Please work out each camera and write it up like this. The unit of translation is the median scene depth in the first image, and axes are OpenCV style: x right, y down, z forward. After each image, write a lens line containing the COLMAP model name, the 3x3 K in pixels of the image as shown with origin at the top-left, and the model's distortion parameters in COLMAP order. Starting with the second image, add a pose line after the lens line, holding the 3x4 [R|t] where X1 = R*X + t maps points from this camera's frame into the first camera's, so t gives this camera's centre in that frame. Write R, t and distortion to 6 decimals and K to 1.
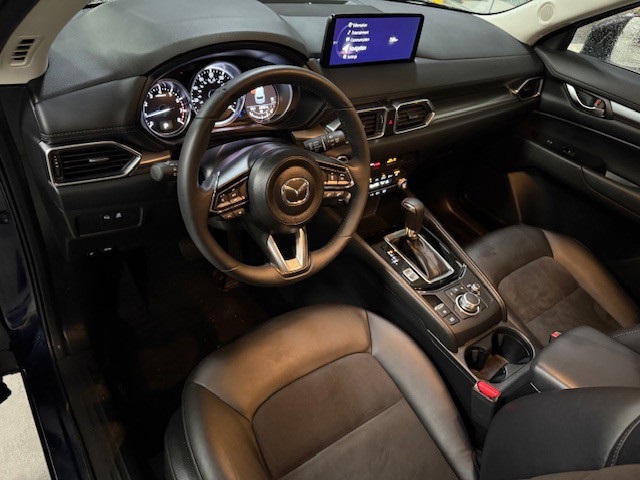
lens RADIAL K [[456.3, 0, 319.4], [0, 456.3, 245.9], [0, 0, 1]] dist [0.061236, -0.151344]
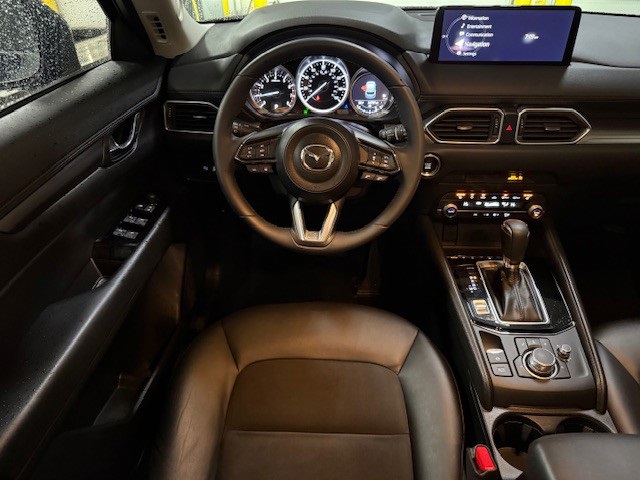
lens RADIAL K [[460.4, 0, 320.0], [0, 460.4, 240.0], [0, 0, 1]] dist [0.004901, -0.003184]
pose [[0.781299, 0.203526, -0.590041, 0.464703], [-0.290492, 0.955287, -0.055141, 0.085366], [0.552436, 0.214484, 0.805488, 0.170797]]
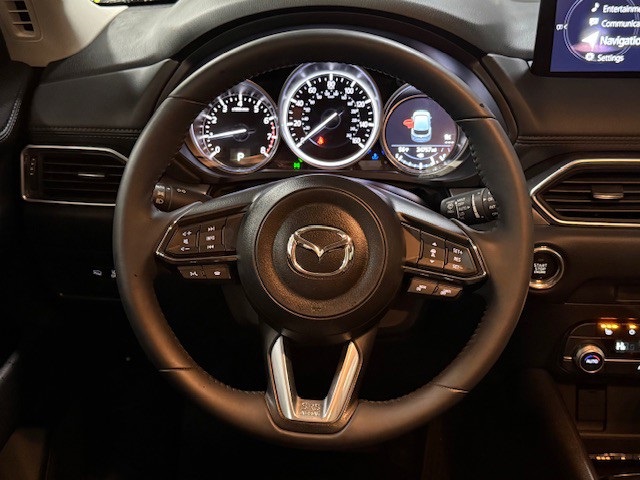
lens RADIAL K [[885.2, 0, 320.0], [0, 885.2, 240.0], [0, 0, 1]] dist [0.075215, 0.004551]
pose [[0.779841, 0.083423, -0.620394, 0.439059], [-0.291856, 0.925222, -0.242454, 0.084518], [0.553777, 0.370141, 0.745873, 0.201217]]
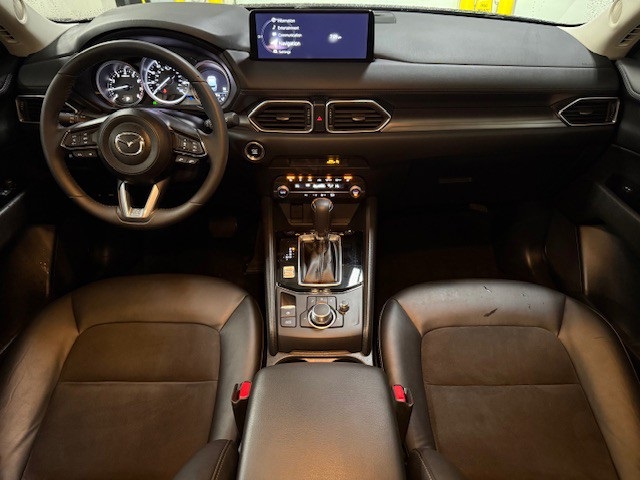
lens RADIAL K [[452.7, 0, 320.0], [0, 452.7, 240.0], [0, 0, 1]] dist [0.099389, -0.148576]
pose [[0.804828, 0.200549, -0.558599, 0.817633], [-0.273358, 0.960666, -0.048953, 0.030927], [0.526809, 0.192096, 0.827992, 0.260187]]
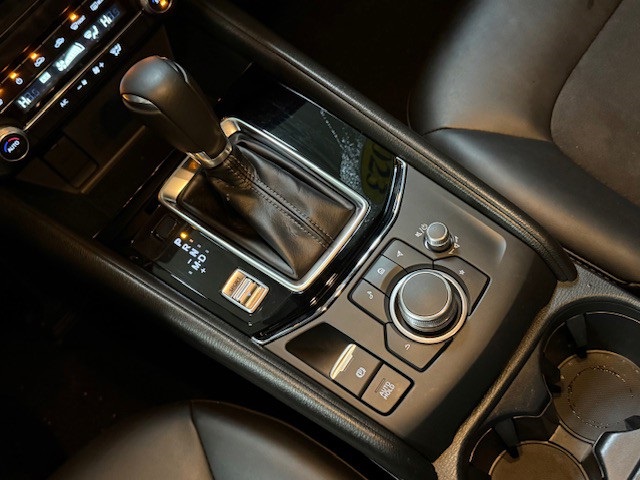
lens RADIAL K [[668.9, 0, 320.0], [0, 668.9, 240.0], [0, 0, 1]] dist [0.007042, -0.002652]
pose [[0.867845, -0.425579, -0.256373, 0.414852], [0.486226, 0.833573, 0.262184, -0.070880], [0.102126, -0.352190, 0.930340, 0.608539]]
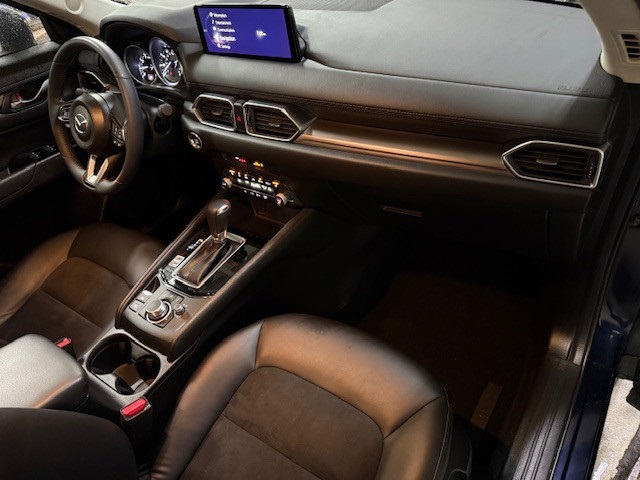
lens RADIAL K [[452.7, 0, 320.0], [0, 452.7, 240.0], [0, 0, 1]] dist [0.099389, -0.148576]
pose [[0.304680, 0.425007, -0.852372, 1.218597], [-0.448612, 0.853473, 0.265200, -0.414409], [0.840189, 0.301584, 0.450700, 0.853533]]
